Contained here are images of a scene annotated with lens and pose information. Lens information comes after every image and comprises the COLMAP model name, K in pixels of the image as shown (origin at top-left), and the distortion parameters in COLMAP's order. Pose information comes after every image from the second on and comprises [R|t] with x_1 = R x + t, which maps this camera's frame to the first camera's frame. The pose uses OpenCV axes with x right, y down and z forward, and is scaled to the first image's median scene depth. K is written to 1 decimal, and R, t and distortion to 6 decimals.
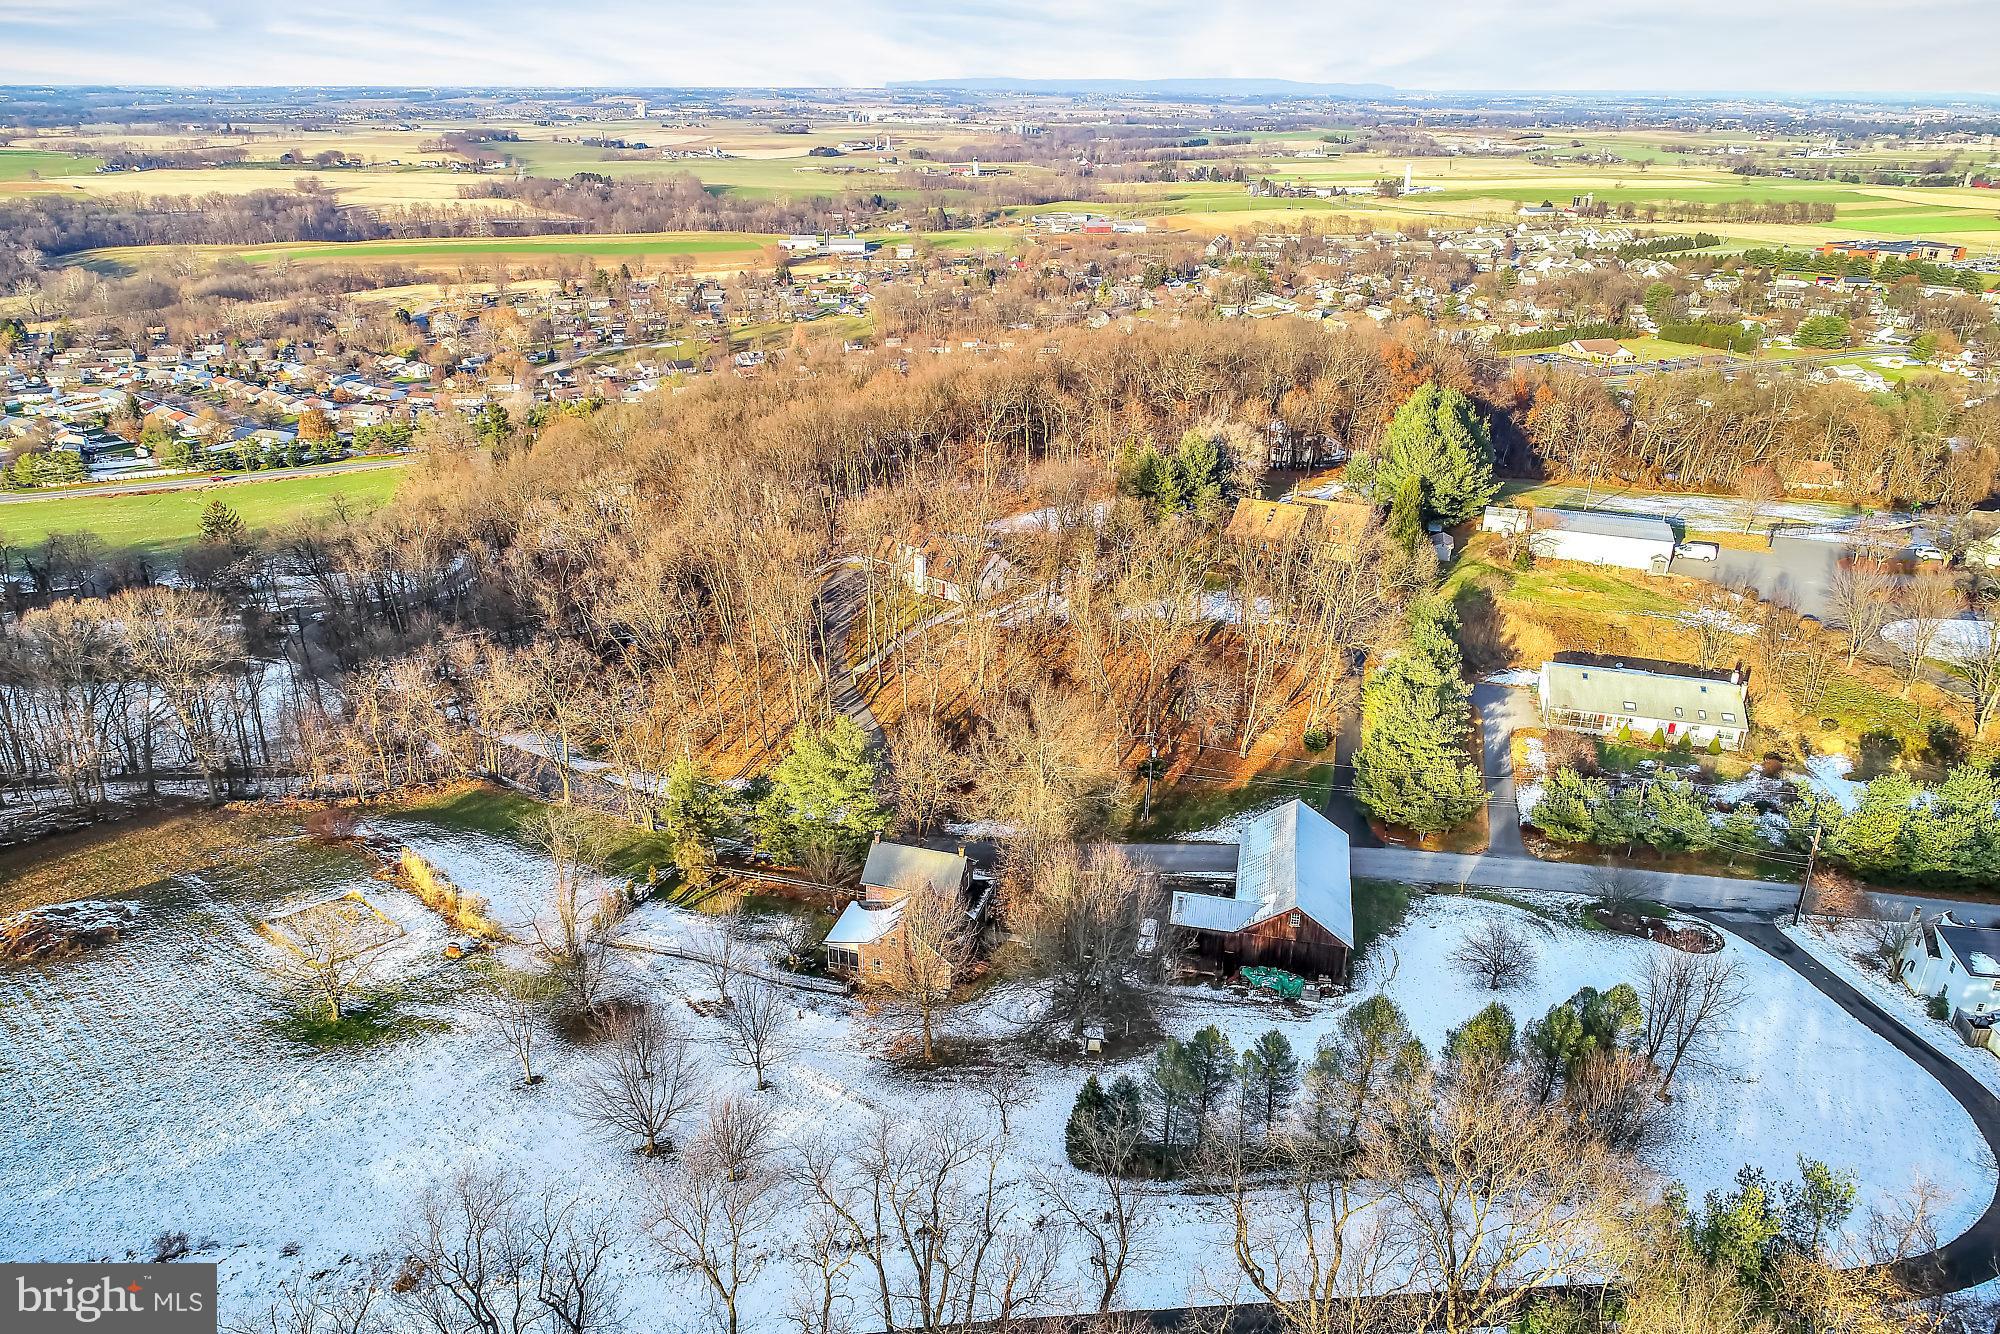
lens RADIAL K [[1319.3, 0, 1000.0], [0, 1319.3, 667.0], [0, 0, 1]] dist [-0.005529, 0.003326]
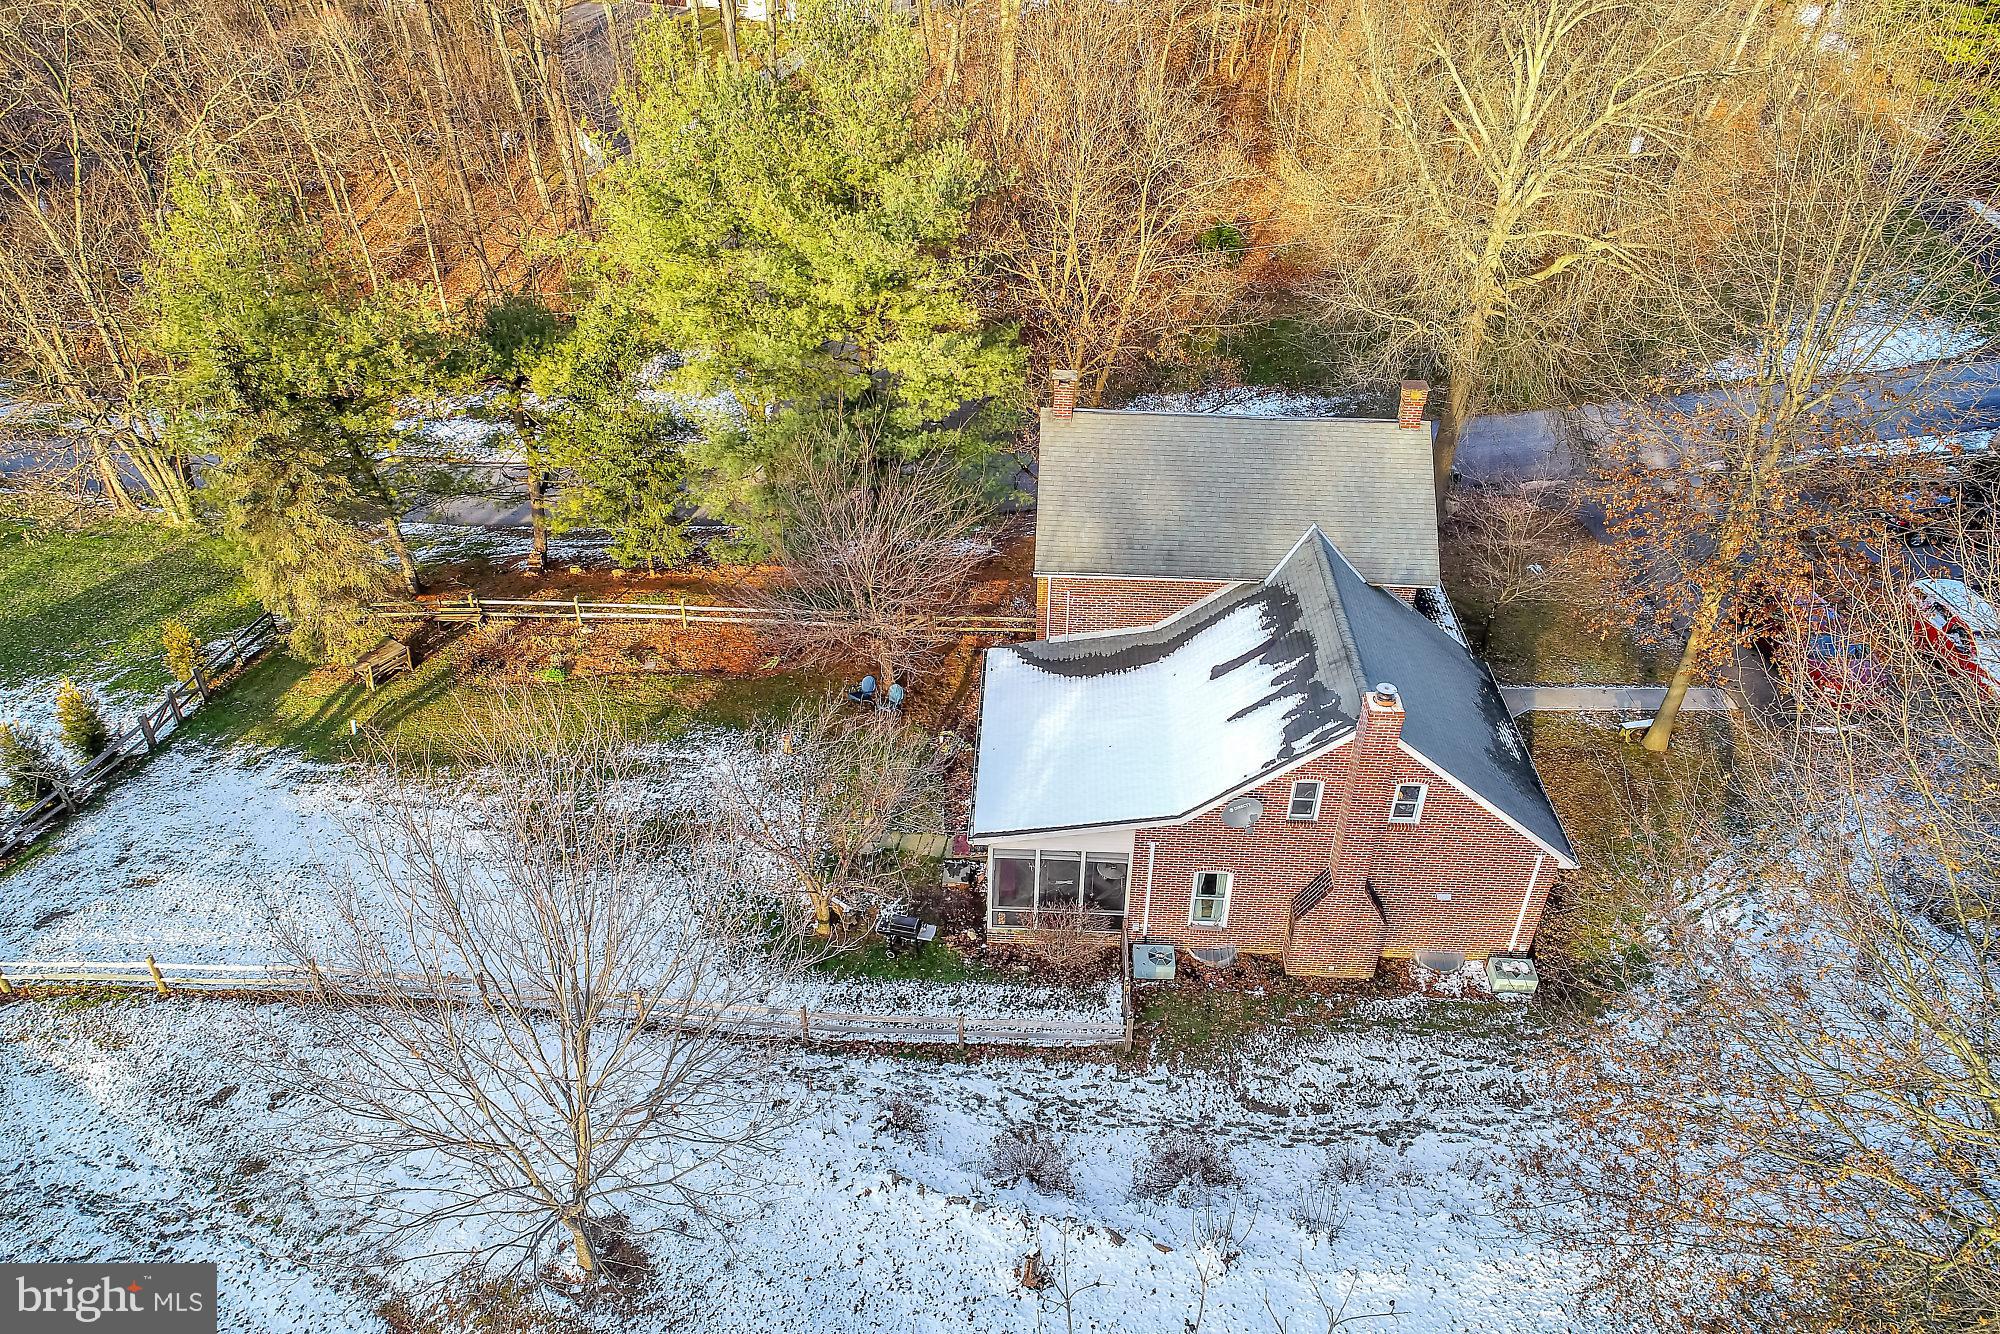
lens RADIAL K [[1319.3, 0, 1000.0], [0, 1319.3, 667.0], [0, 0, 1]] dist [-0.005529, 0.003326]
pose [[0.972154, -0.133615, 0.192517, -0.159844], [0.091178, 0.972458, 0.214503, 0.123935], [-0.215875, -0.190977, 0.957562, 0.742789]]
